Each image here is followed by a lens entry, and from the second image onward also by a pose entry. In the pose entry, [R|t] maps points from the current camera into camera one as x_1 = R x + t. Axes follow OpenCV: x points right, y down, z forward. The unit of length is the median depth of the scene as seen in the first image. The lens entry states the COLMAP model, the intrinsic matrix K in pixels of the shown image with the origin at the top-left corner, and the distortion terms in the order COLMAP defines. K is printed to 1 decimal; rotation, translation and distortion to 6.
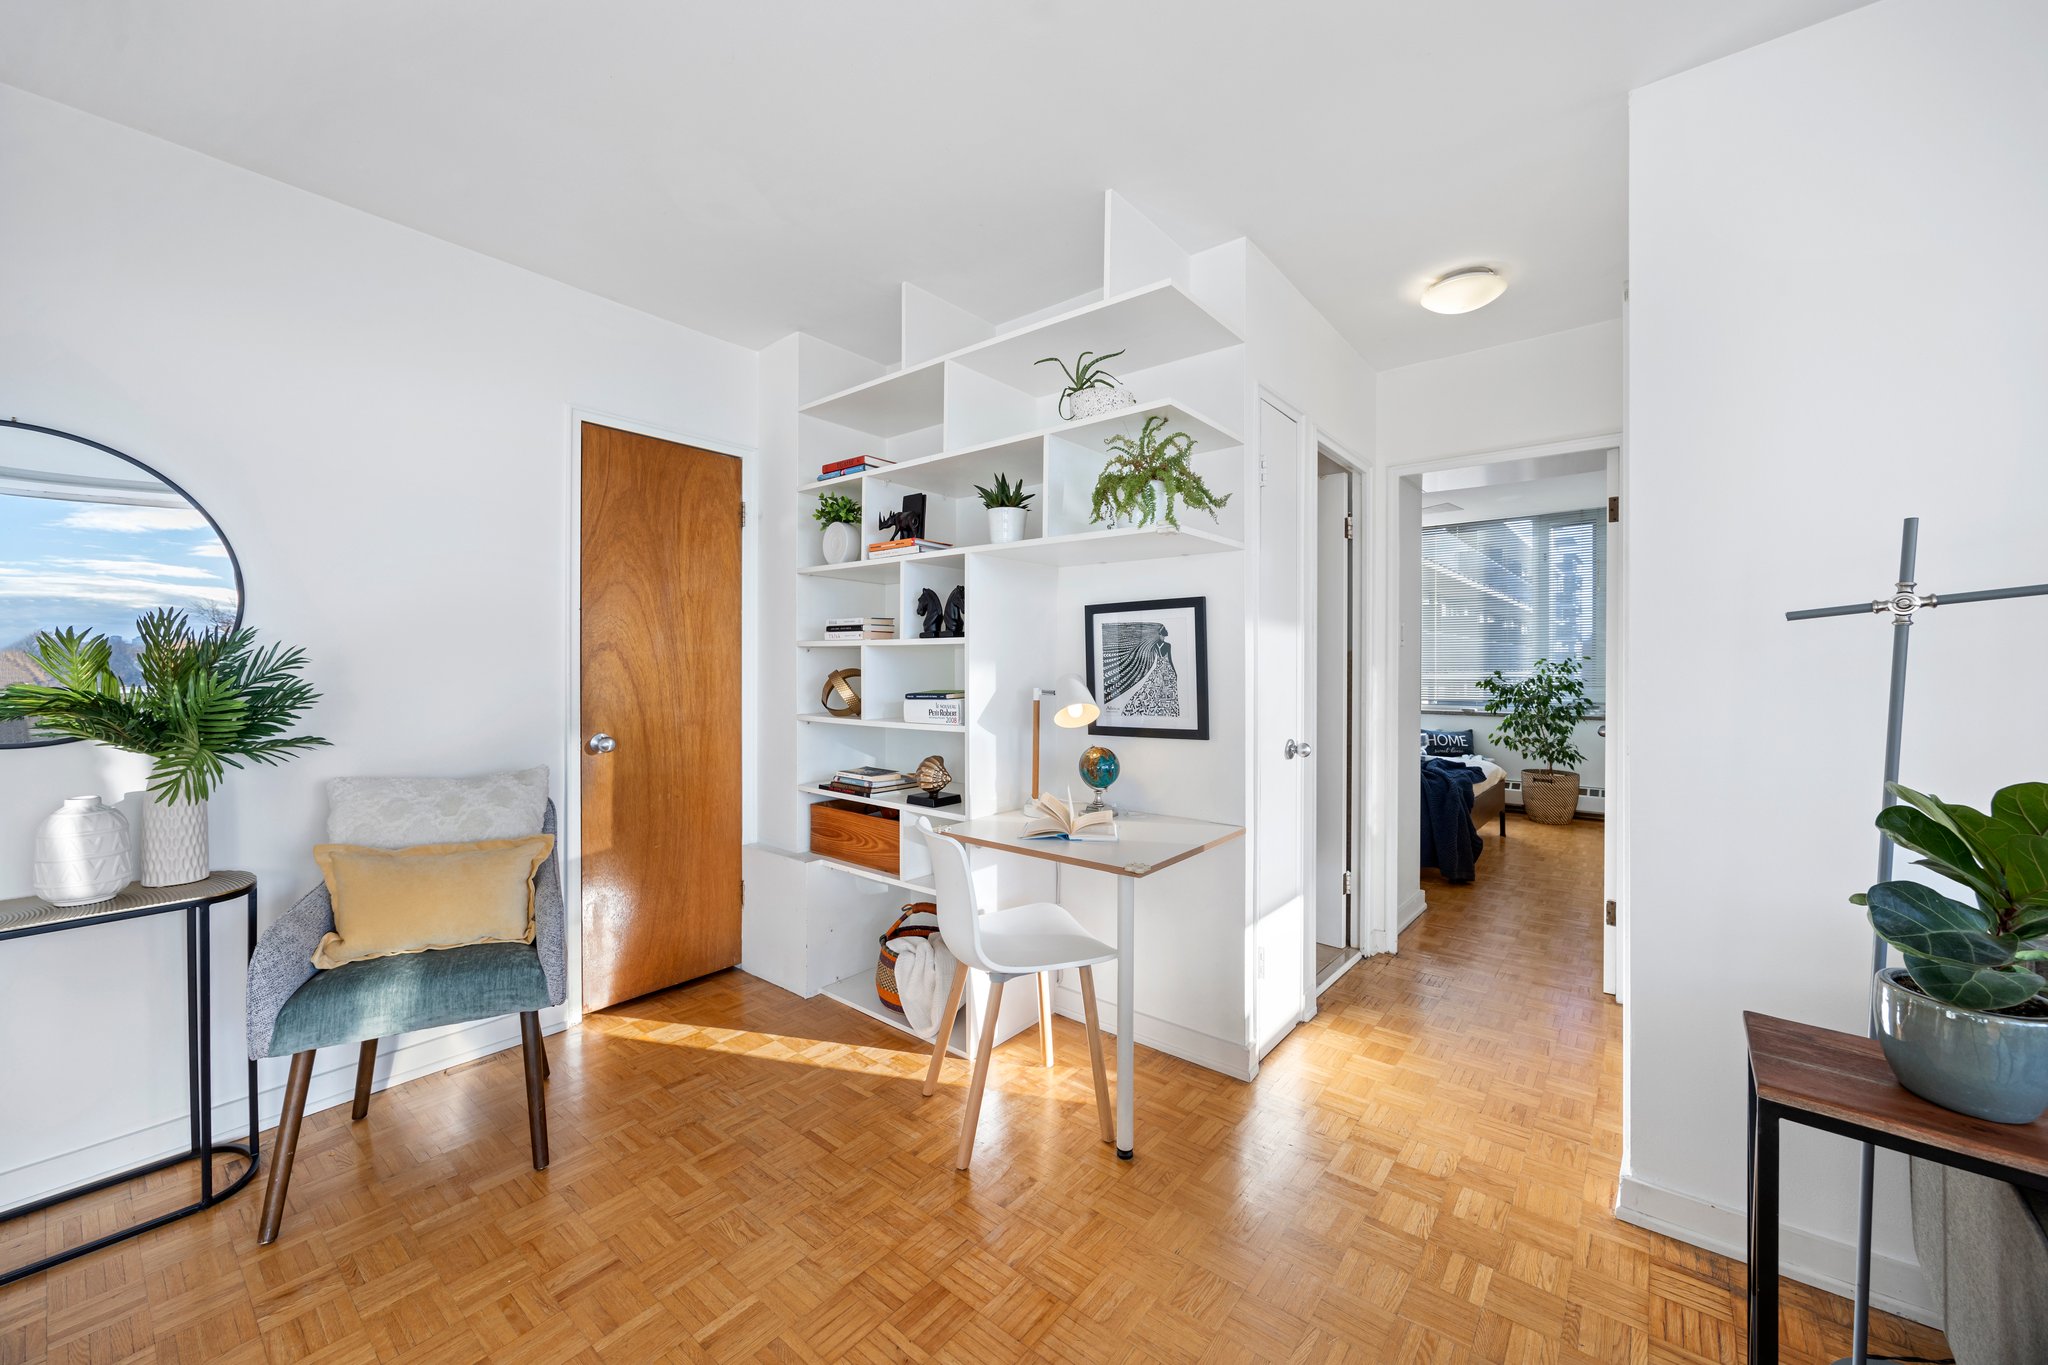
lens RADIAL K [[781.0, 0, 1013.3], [0, 781.0, 666.0], [0, 0, 1]] dist [-0.001701, 0.000610]
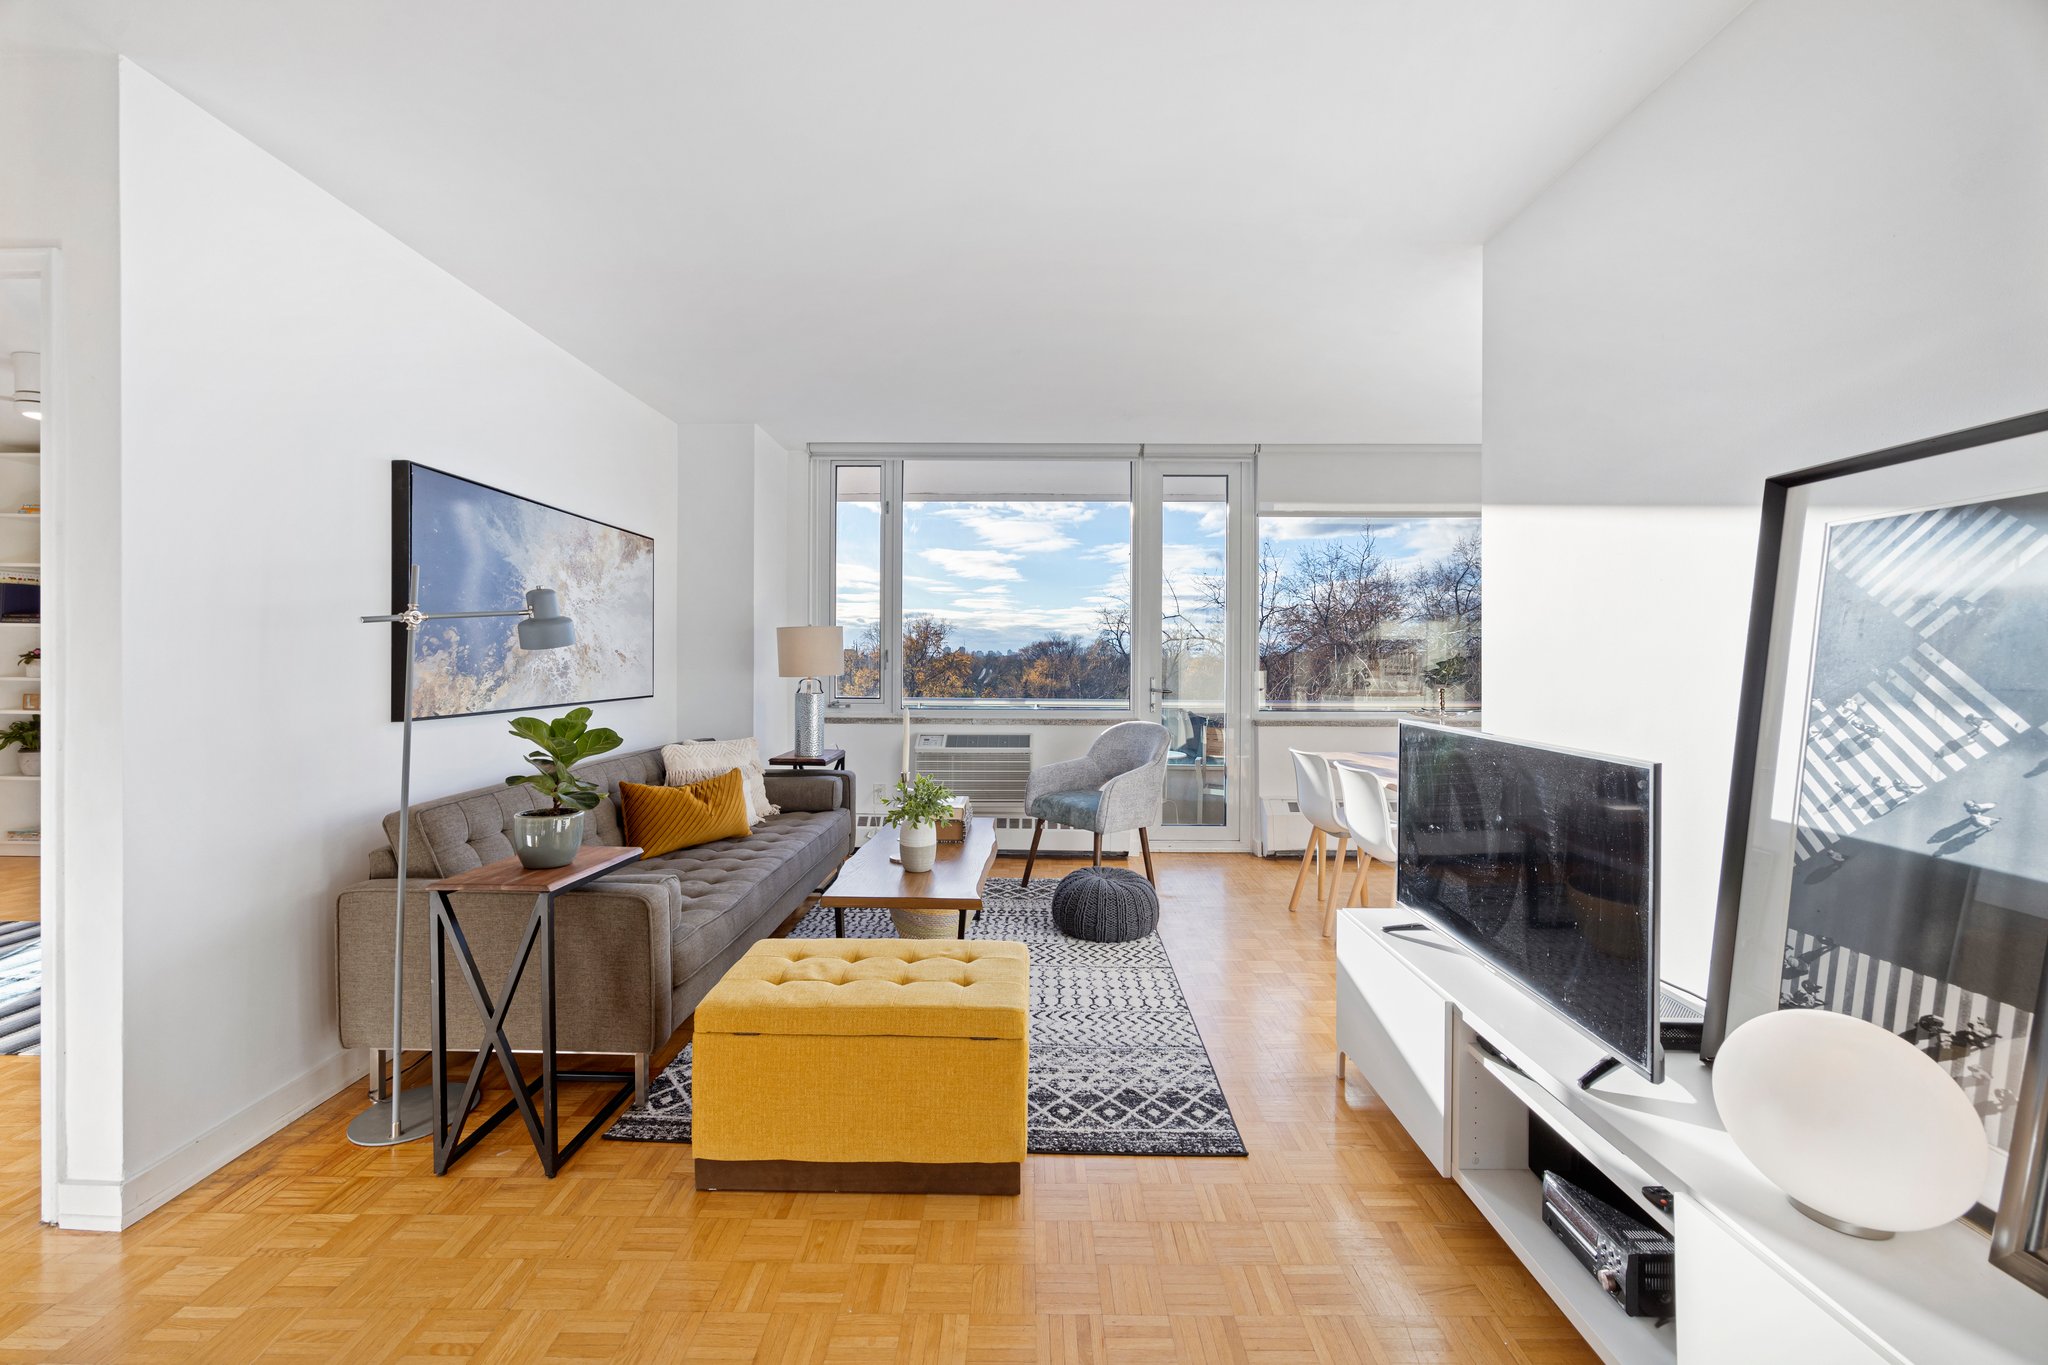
lens RADIAL K [[781.0, 0, 1033.3], [0, 781.0, 657.7], [0, 0, 1]] dist [-0.001701, 0.000610]
pose [[-0.636081, -0.004126, 0.771612, -0.488889], [-0.005623, 0.999984, 0.000712, -0.002795], [-0.771602, -0.003886, -0.636094, 0.541424]]
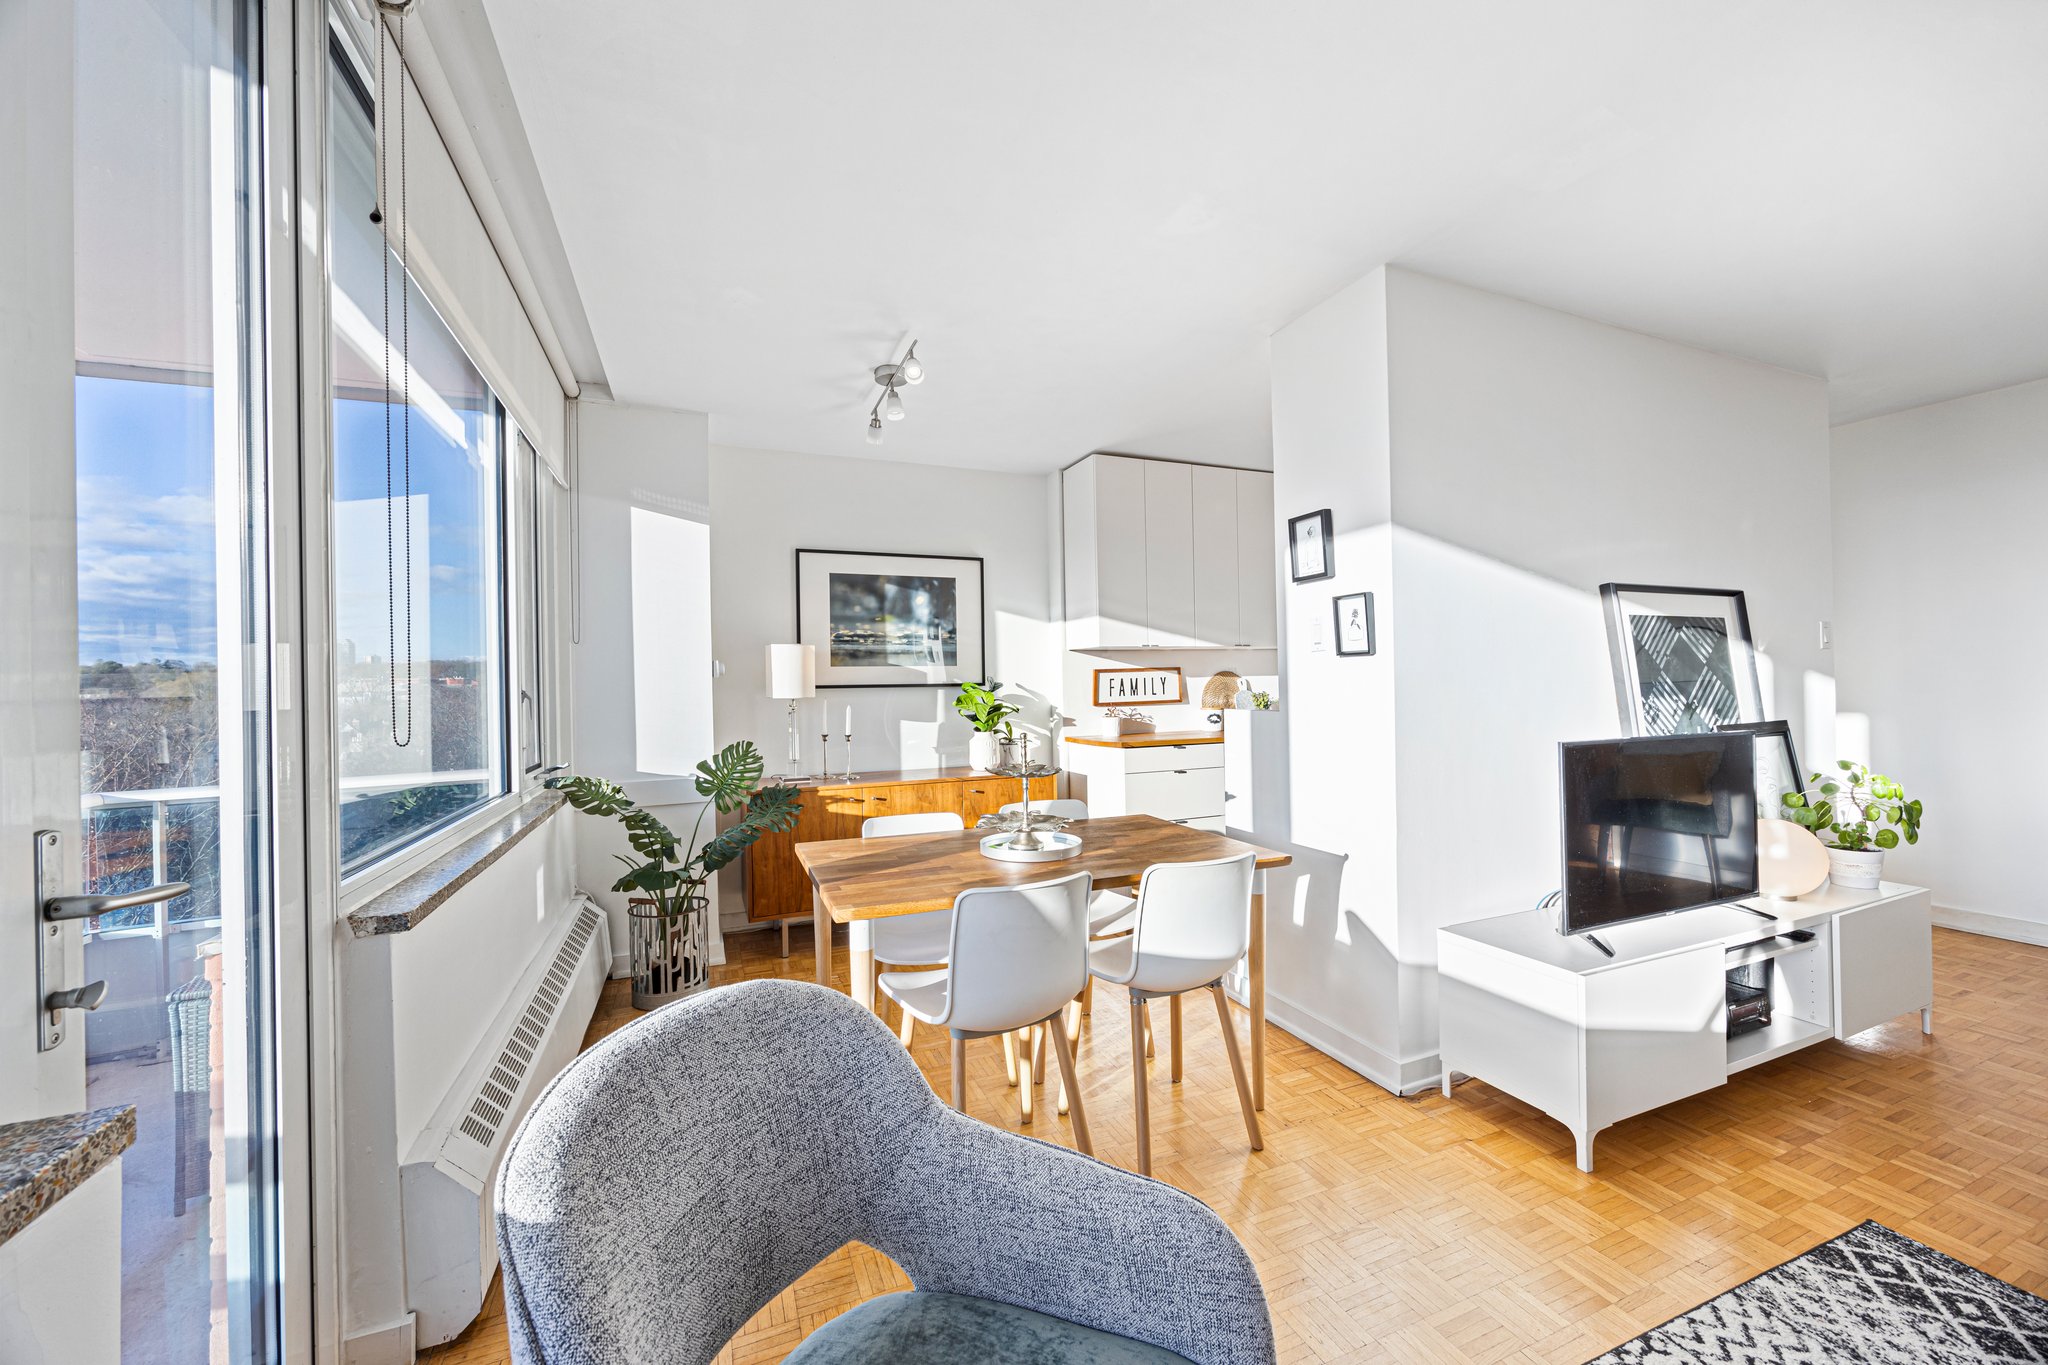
lens RADIAL K [[781.0, 0, 1020.0], [0, 781.0, 682.1], [0, 0, 1]] dist [-0.001701, 0.000610]
pose [[-0.473712, 0.002745, -0.880675, 1.001542], [0.018136, 0.999813, -0.006639, -0.007359], [0.880493, -0.019118, -0.473674, -0.481104]]
